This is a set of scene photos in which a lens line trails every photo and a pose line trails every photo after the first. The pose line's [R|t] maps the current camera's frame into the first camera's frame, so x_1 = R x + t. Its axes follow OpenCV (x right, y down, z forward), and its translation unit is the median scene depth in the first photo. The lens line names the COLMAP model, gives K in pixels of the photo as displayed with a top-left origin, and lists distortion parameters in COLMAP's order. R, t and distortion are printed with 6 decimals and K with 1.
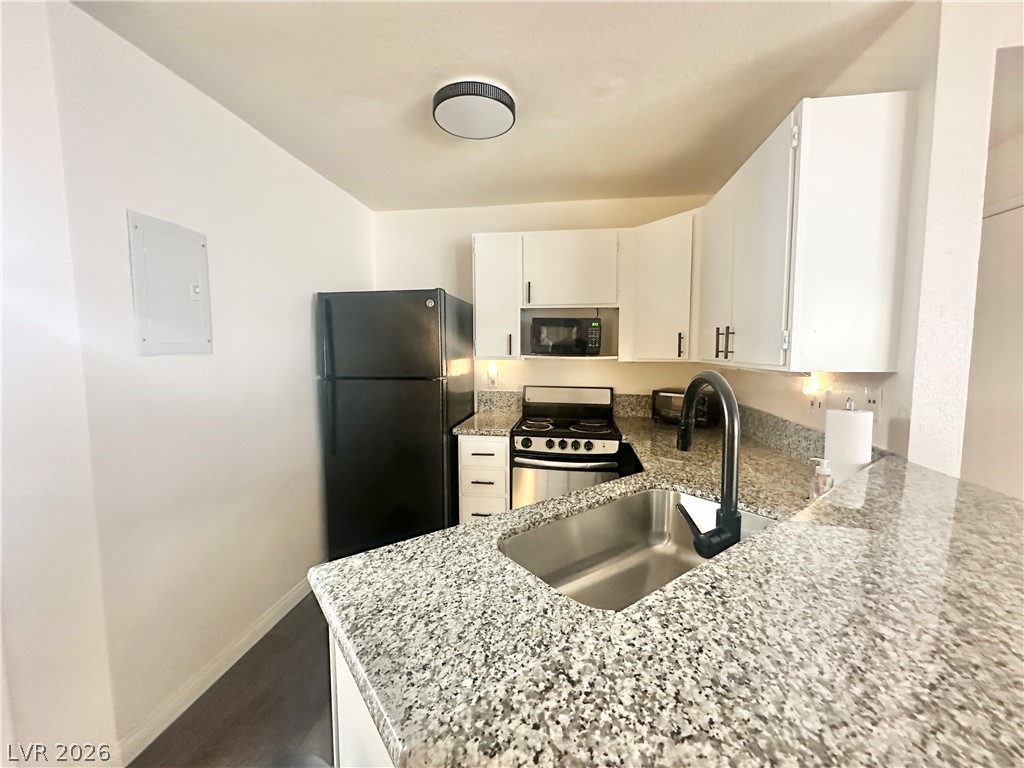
lens RADIAL K [[411.3, 0, 512.0], [0, 411.3, 384.0], [0, 0, 1]] dist [-0.000834, -0.000171]
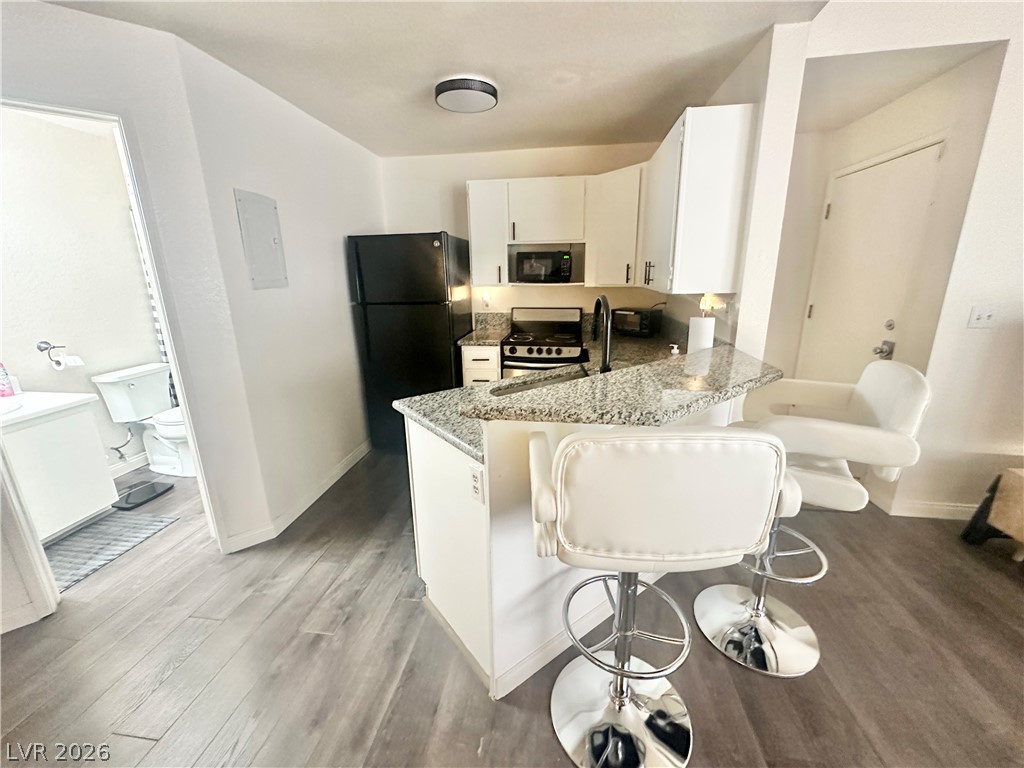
lens RADIAL K [[411.3, 0, 512.0], [0, 411.3, 384.0], [0, 0, 1]] dist [-0.000834, -0.000171]
pose [[0.999825, -0.017916, 0.005461, 0.023241], [0.016654, 0.983816, 0.178408, 0.011253], [-0.008569, -0.178286, 0.983941, -0.340635]]
